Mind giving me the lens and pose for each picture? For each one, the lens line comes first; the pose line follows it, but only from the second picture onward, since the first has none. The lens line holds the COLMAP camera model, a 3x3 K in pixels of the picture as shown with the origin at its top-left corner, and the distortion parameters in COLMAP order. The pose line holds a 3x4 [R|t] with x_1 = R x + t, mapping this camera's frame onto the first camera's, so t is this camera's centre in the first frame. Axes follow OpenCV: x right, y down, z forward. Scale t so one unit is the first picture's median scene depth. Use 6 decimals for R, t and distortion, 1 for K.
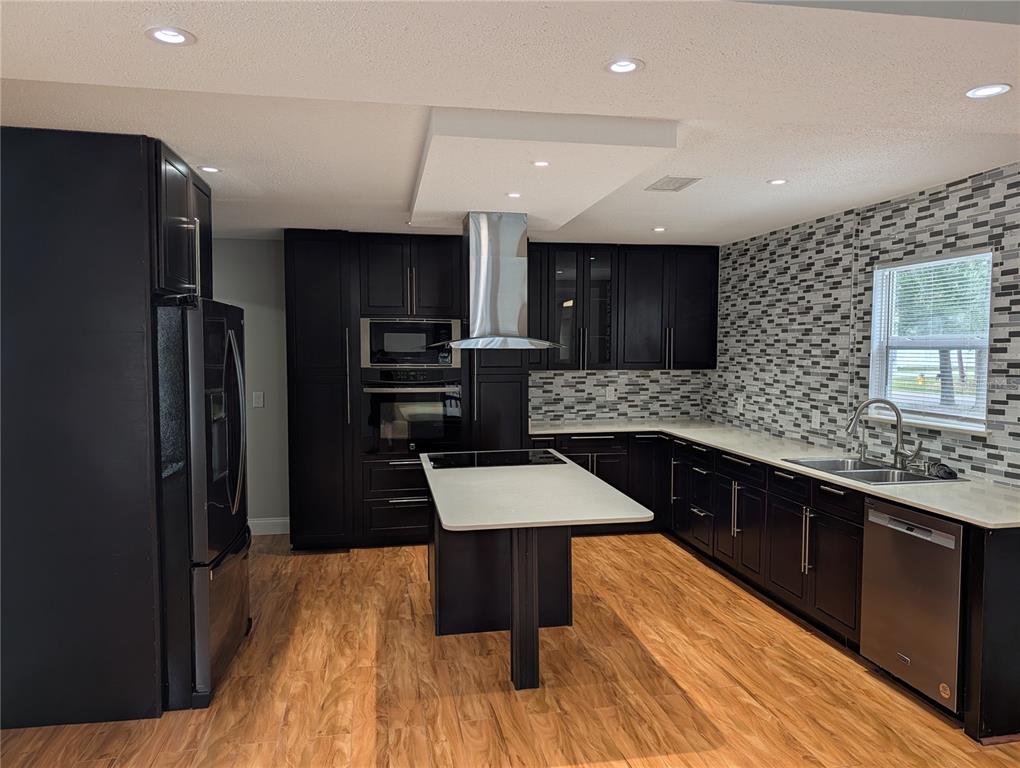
lens RADIAL K [[709.5, 0, 509.5], [0, 709.5, 385.2], [0, 0, 1]] dist [0.002724, 0.001130]
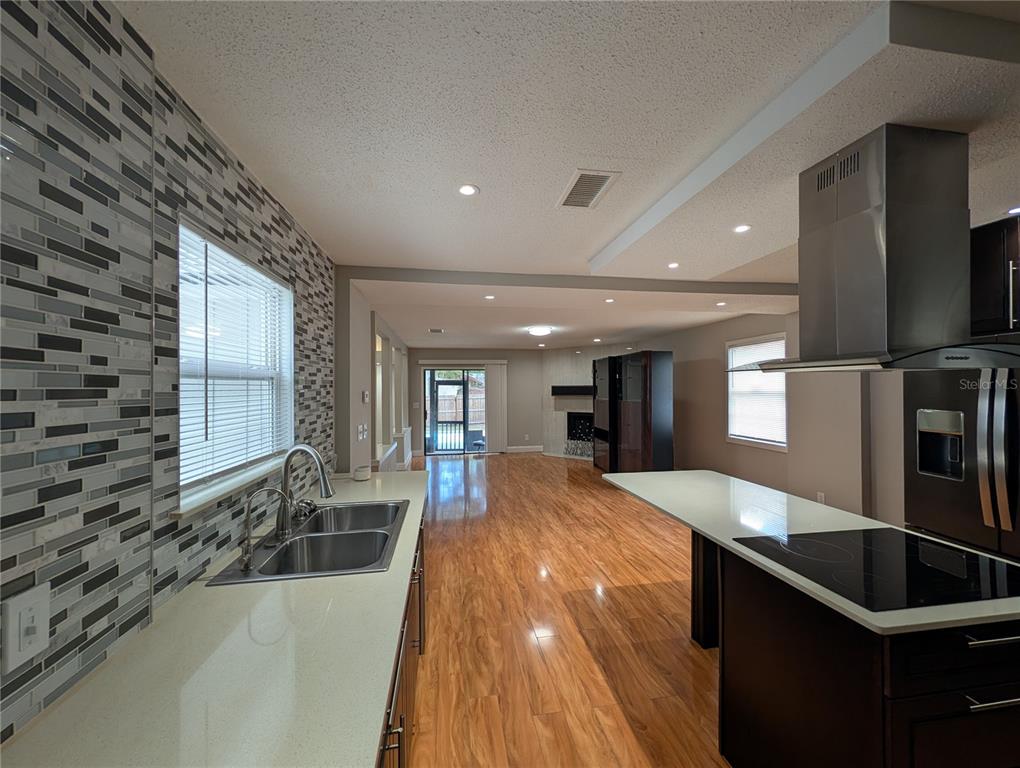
lens RADIAL K [[391.7, 0, 508.4], [0, 391.7, 386.8], [0, 0, 1]] dist [0.000976, -0.000013]
pose [[-0.999852, 0.010333, 0.013763, 0.271780], [0.011029, 0.998611, 0.051524, -0.054925], [-0.013211, 0.051669, -0.998577, 1.272392]]
